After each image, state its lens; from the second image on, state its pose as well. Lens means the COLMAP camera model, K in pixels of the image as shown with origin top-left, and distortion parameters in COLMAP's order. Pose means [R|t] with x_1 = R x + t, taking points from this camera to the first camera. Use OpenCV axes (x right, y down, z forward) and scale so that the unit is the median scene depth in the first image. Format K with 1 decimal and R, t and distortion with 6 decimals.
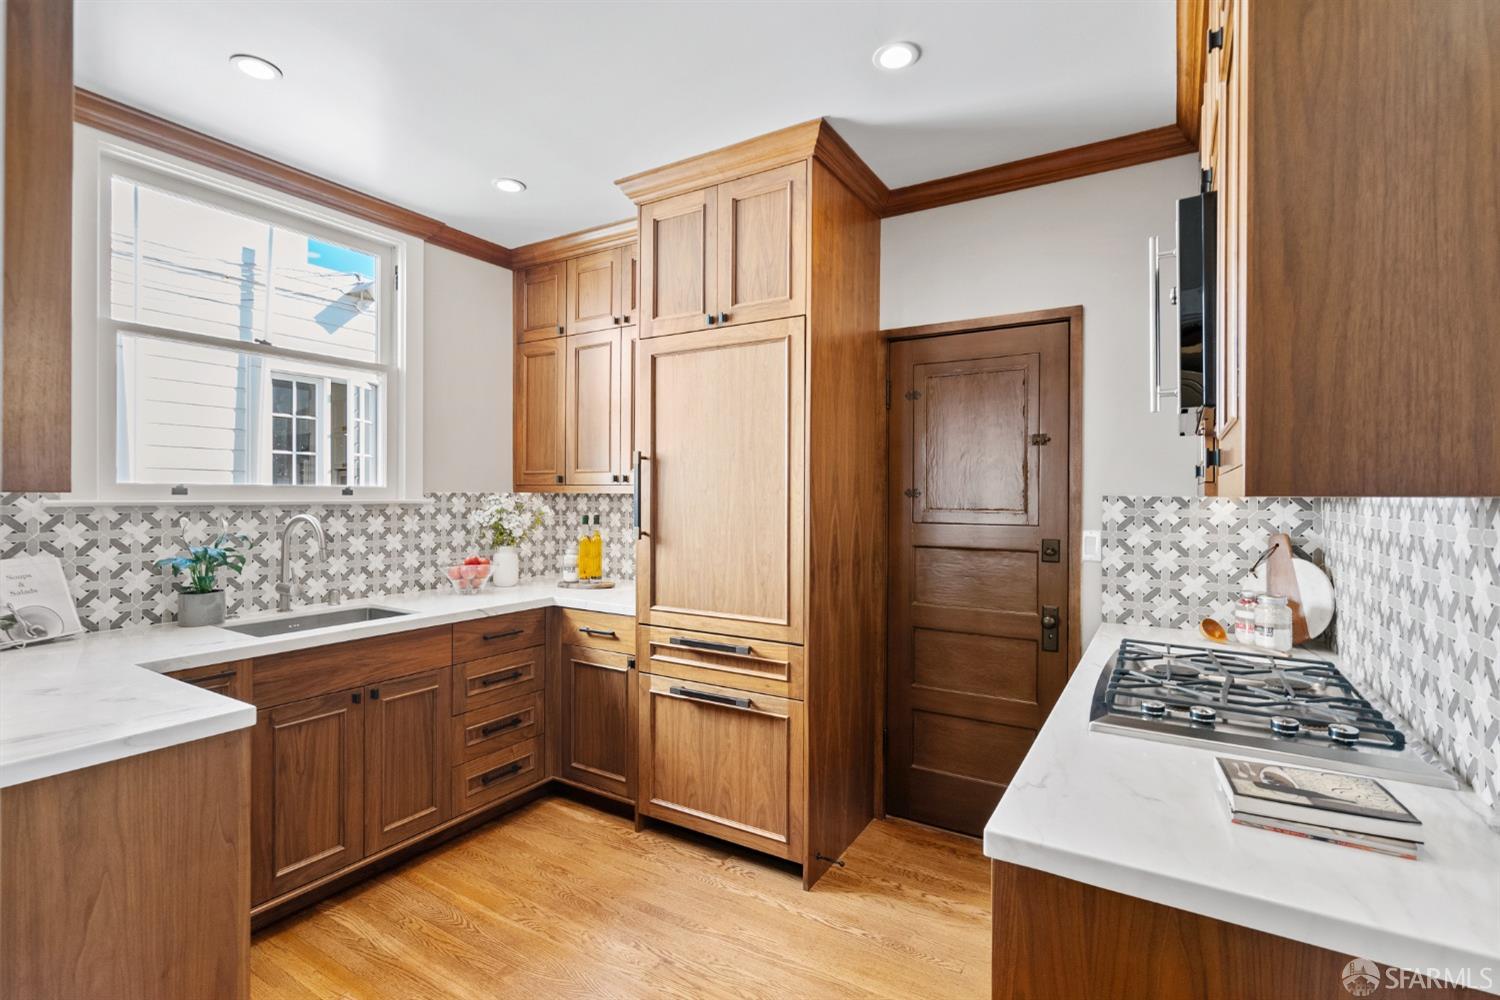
lens RADIAL K [[680.1, 0, 744.6], [0, 680.1, 500.9], [0, 0, 1]] dist [0.000054, 0.000767]
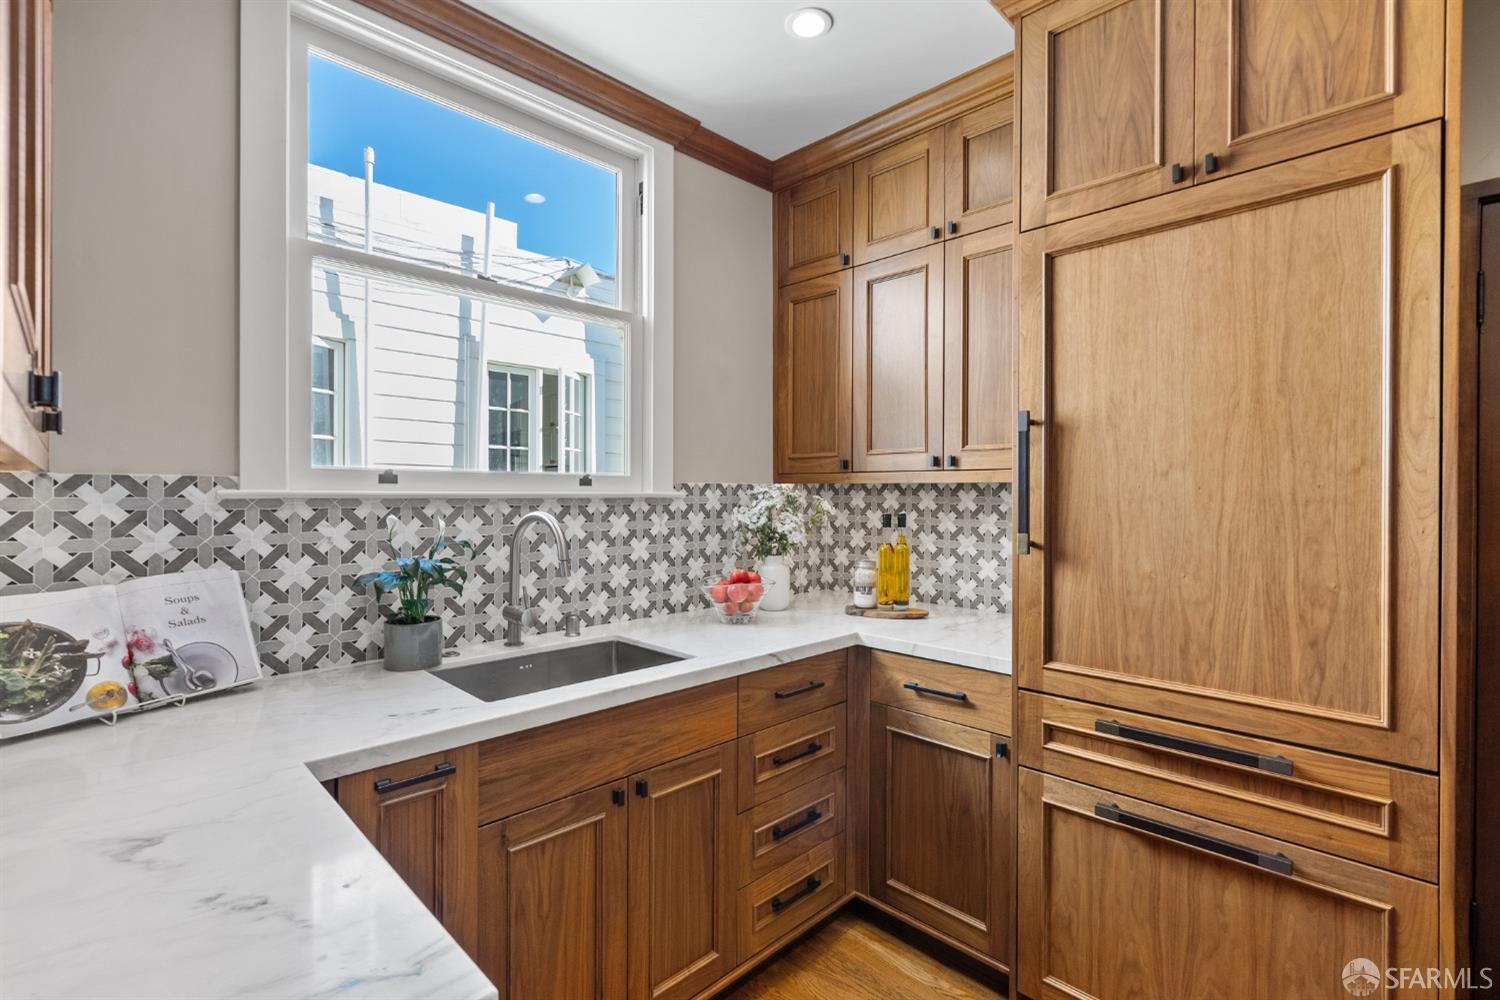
lens RADIAL K [[679.4, 0, 749.7], [0, 679.4, 498.4], [0, 0, 1]] dist [-0.002832, 0.000459]
pose [[0.972917, -0.001282, -0.231150, -0.261796], [0.000557, 0.999995, -0.003204, 0.008619], [0.231153, 0.002989, 0.972913, 0.350343]]
